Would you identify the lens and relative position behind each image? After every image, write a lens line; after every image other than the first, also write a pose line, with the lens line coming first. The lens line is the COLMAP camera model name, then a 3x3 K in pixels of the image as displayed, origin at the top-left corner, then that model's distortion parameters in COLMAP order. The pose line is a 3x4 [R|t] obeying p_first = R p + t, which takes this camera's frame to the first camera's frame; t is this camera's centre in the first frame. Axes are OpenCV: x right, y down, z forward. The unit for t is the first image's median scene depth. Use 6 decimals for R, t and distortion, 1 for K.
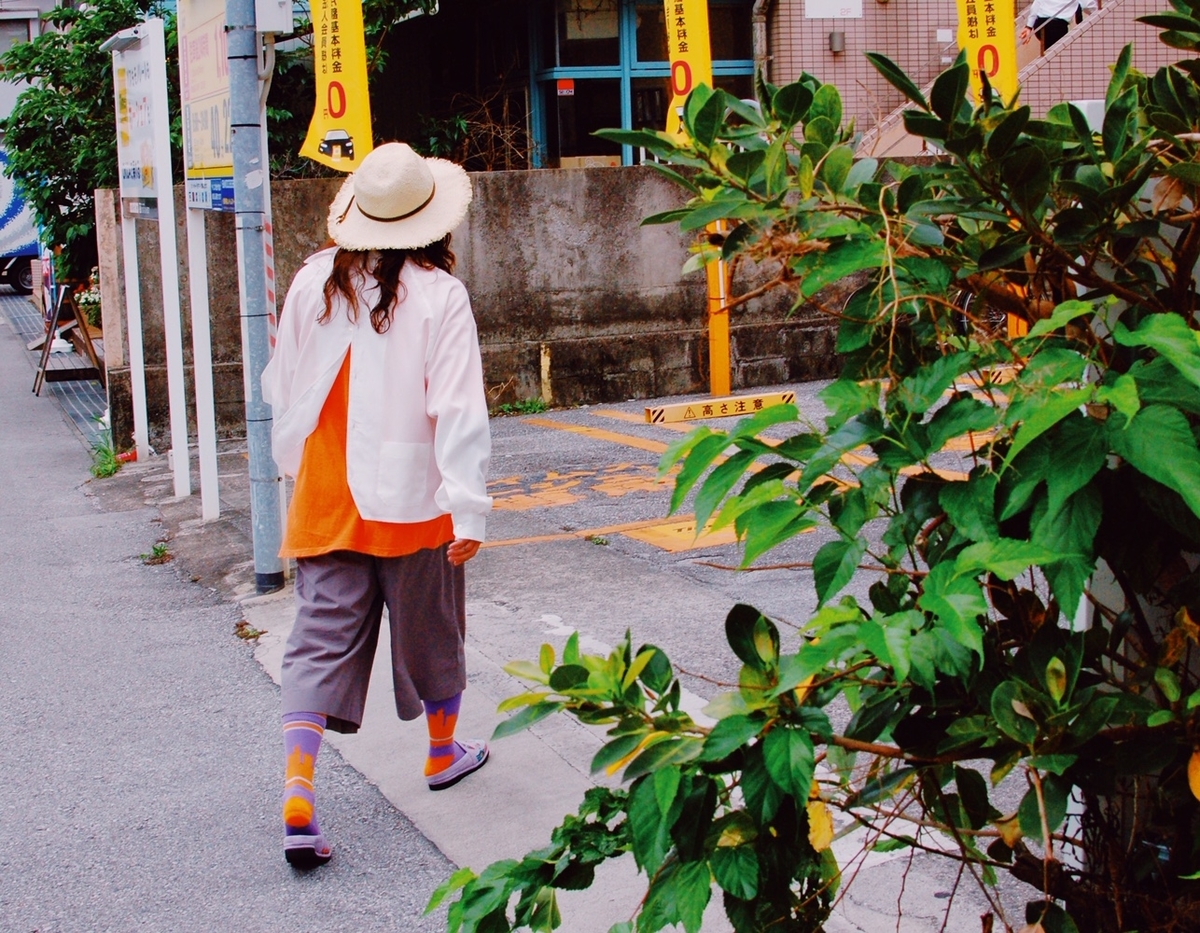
lens RADIAL K [[1959.4, 0, 600.0], [0, 1959.4, 466.3], [0, 0, 1]] dist [-0.185540, 0.000000]
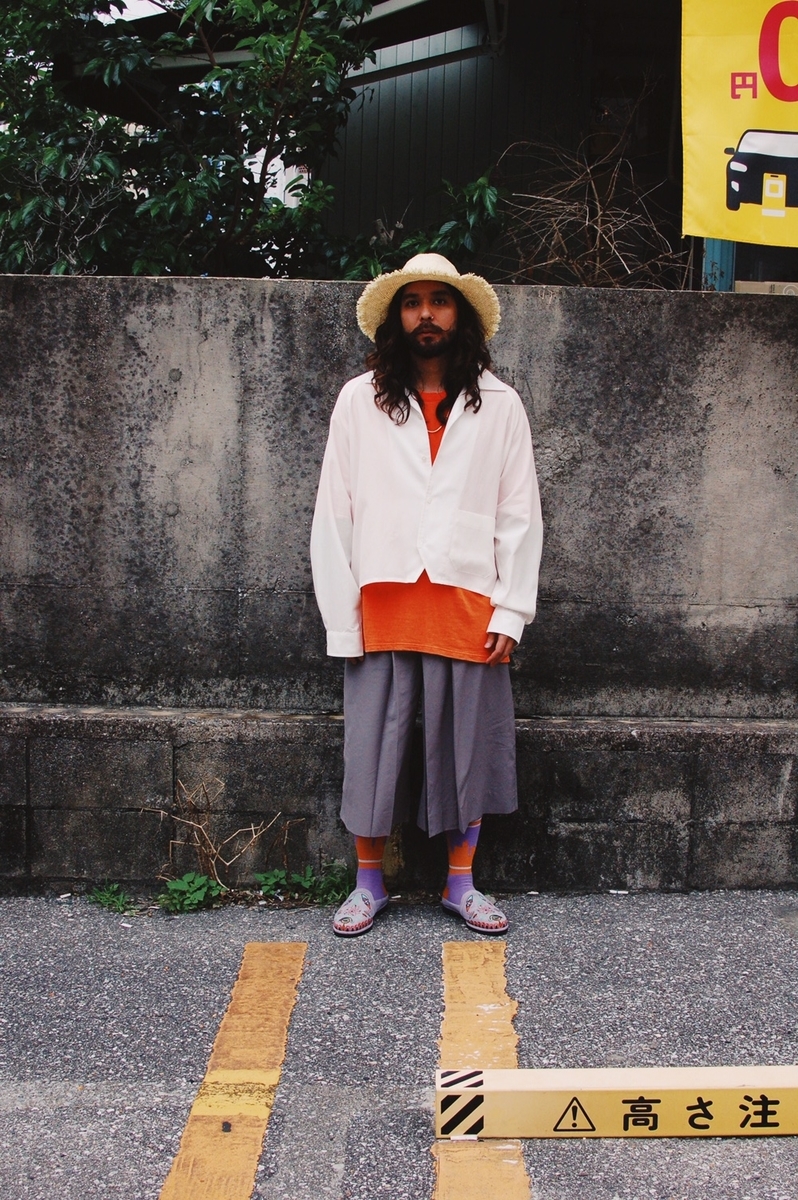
lens RADIAL K [[1827.2, 0, 398.8], [0, 1827.2, 599.7], [0, 0, 1]] dist [-0.201465, 0.000000]
pose [[0.930069, 0.119456, -0.347422, 0.093746], [-0.115508, 0.992787, 0.032135, -0.098038], [0.348754, 0.010243, 0.937158, 0.643583]]
